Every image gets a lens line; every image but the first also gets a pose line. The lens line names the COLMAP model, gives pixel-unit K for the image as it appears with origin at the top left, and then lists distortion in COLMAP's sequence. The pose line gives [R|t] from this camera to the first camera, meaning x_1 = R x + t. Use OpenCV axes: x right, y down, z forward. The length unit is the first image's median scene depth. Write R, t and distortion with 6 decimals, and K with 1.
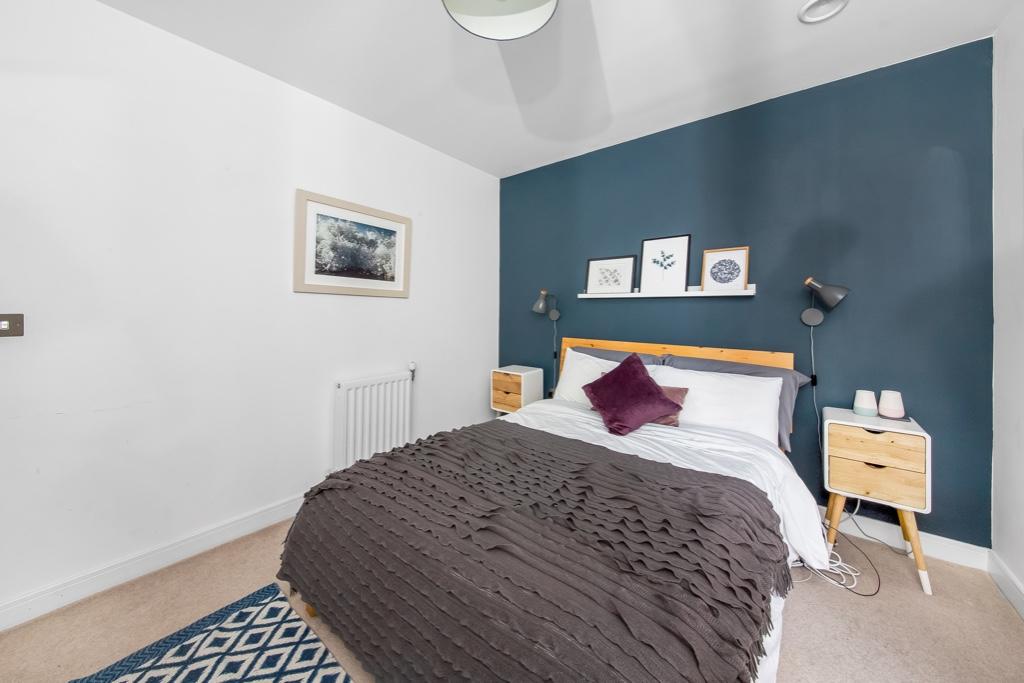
lens RADIAL K [[354.9, 0, 509.6], [0, 354.9, 315.5], [0, 0, 1]] dist [0.040752, -0.019460]
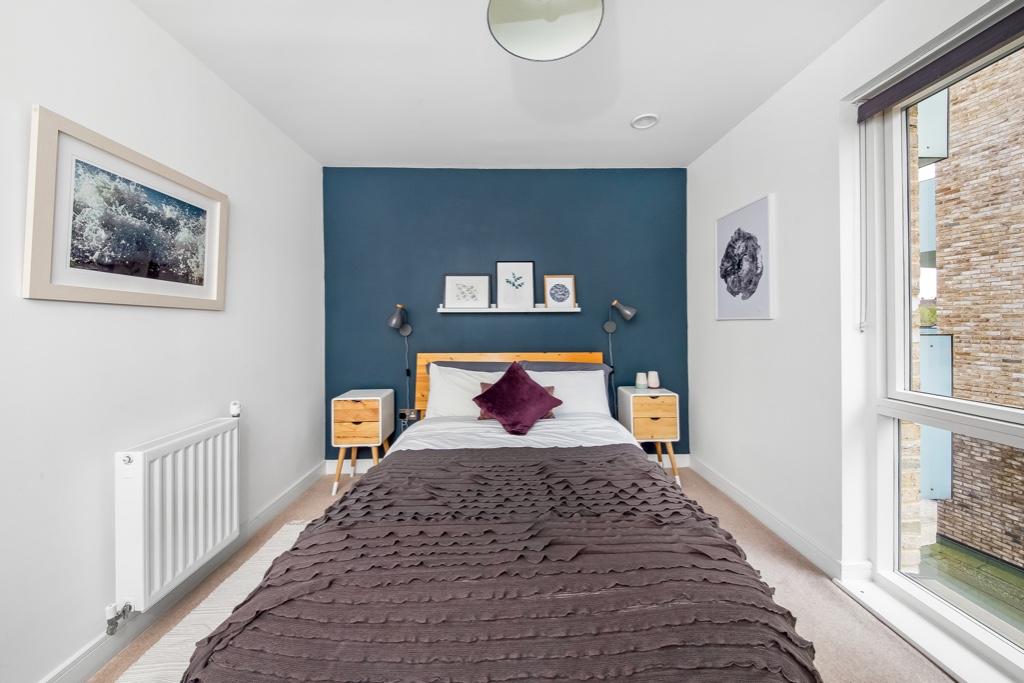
lens RADIAL K [[355.9, 0, 510.4], [0, 355.9, 325.5], [0, 0, 1]] dist [0.039575, -0.019902]
pose [[0.765832, -0.017229, 0.642809, -0.363154], [0.021956, 0.999759, 0.000637, -0.010782], [-0.642665, 0.013625, 0.766026, 0.132362]]
